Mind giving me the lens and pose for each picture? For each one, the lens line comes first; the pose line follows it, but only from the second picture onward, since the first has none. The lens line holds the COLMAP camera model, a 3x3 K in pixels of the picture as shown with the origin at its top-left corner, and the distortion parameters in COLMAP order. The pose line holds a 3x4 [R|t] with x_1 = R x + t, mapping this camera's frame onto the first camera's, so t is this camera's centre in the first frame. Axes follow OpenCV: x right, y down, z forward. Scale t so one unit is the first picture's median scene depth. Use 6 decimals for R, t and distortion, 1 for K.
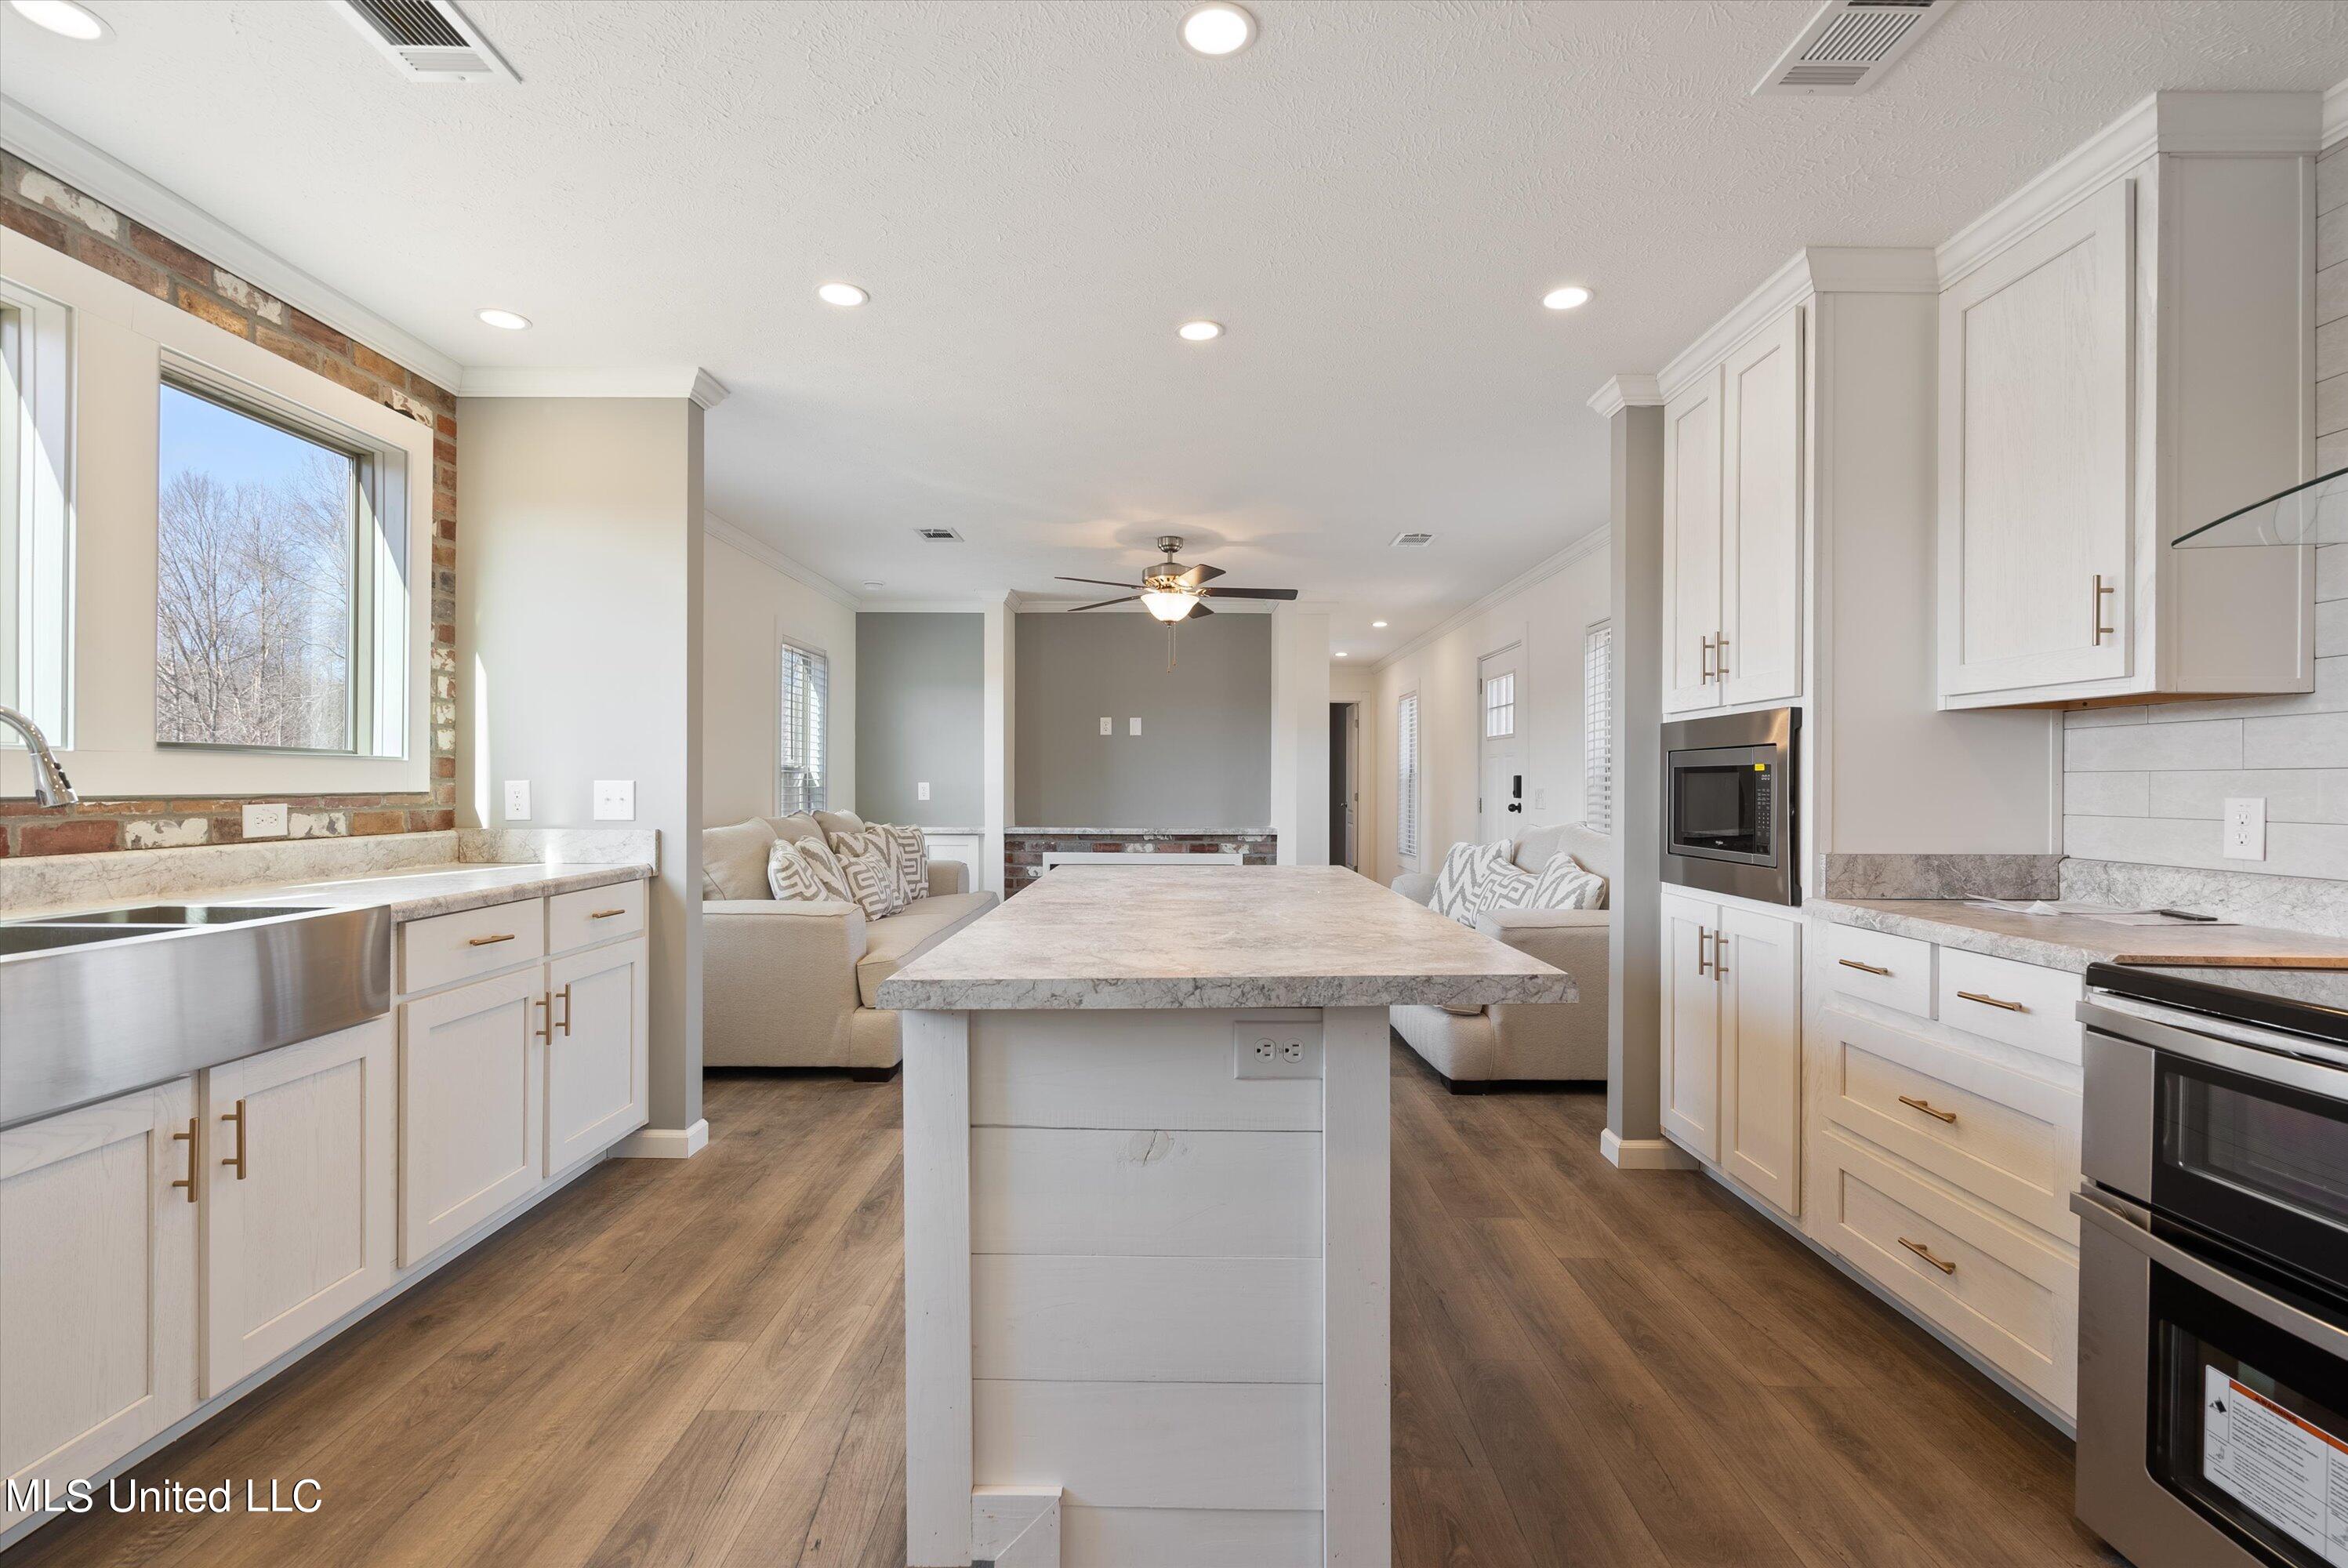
lens RADIAL K [[1048.5, 0, 1164.7], [0, 1048.5, 794.1], [0, 0, 1]] dist [-0.000761, 0.000971]
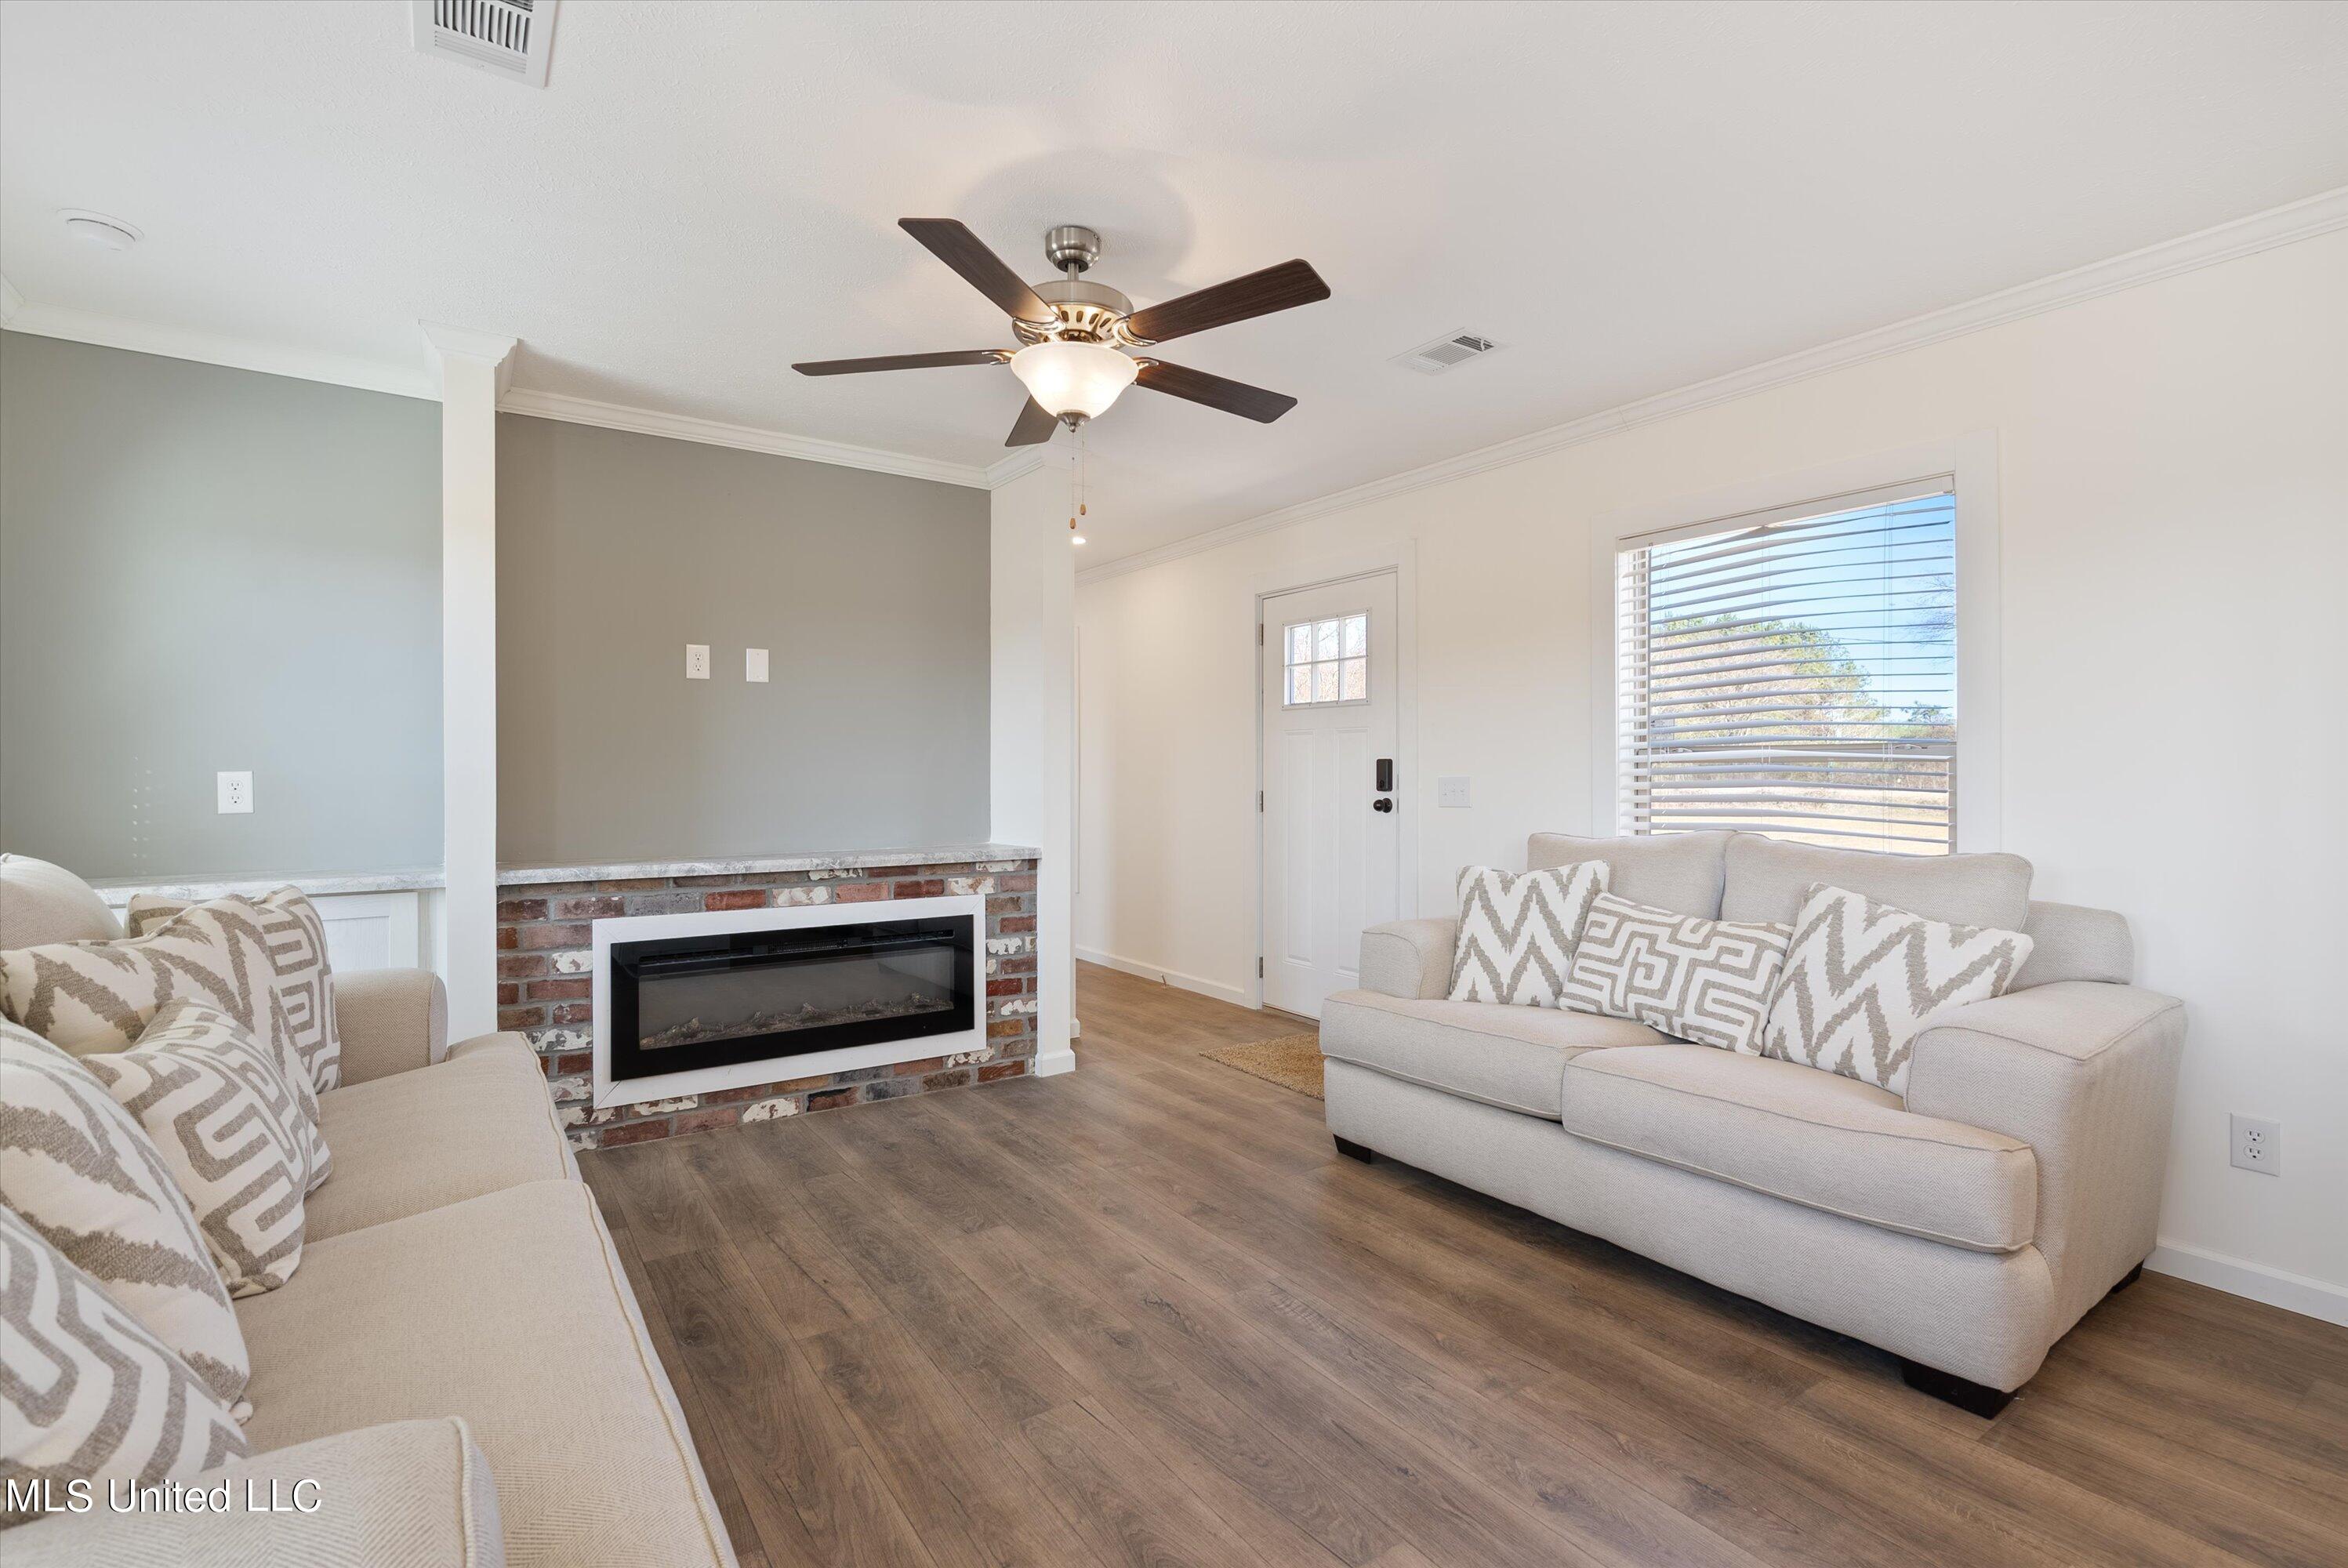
lens RADIAL K [[1076.0, 0, 1175.0], [0, 1076.0, 769.8], [0, 0, 1]] dist [-0.015304, 0.010066]
pose [[0.820814, -0.002098, 0.571191, -0.389408], [0.008334, 0.999931, -0.008303, -0.011655], [-0.571134, 0.011576, 0.820775, 1.015132]]
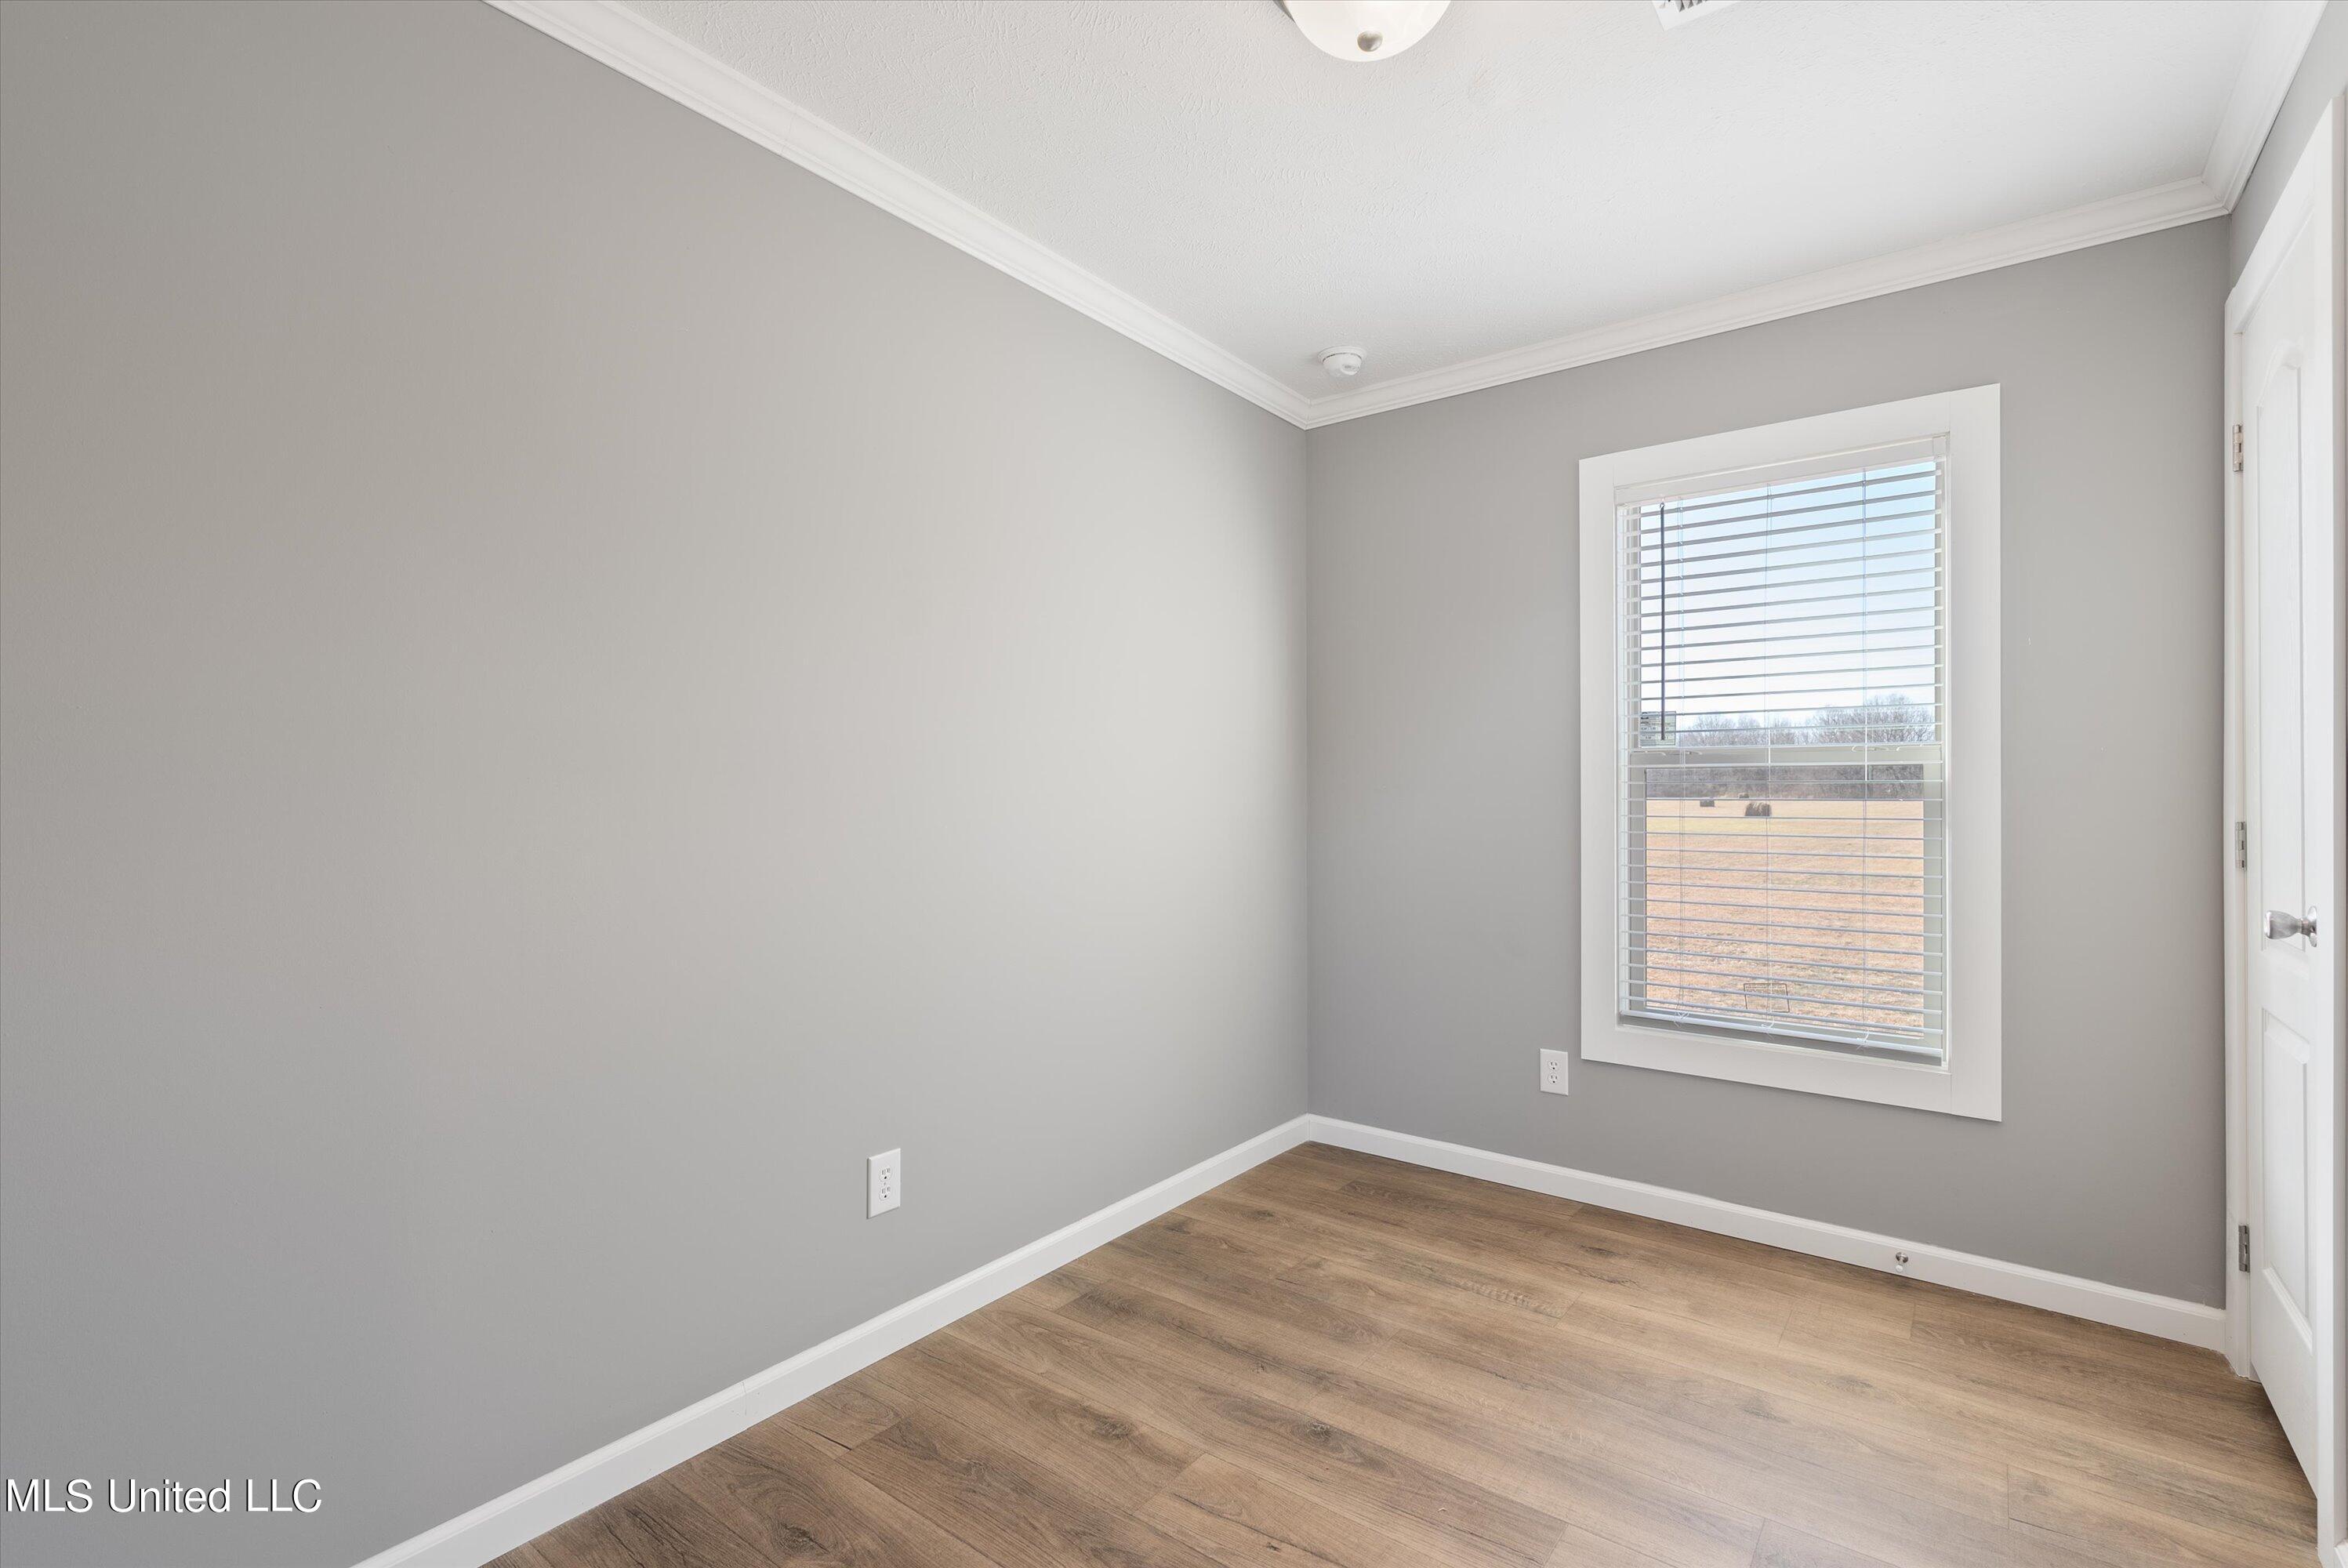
lens RADIAL K [[1048.5, 0, 1164.7], [0, 1048.5, 794.1], [0, 0, 1]] dist [-0.000761, 0.000971]
pose [[-0.603551, -0.004760, -0.797310, 0.269589], [-0.005835, 0.999982, -0.001553, -0.001549], [0.797303, 0.003715, -0.603568, 0.765088]]
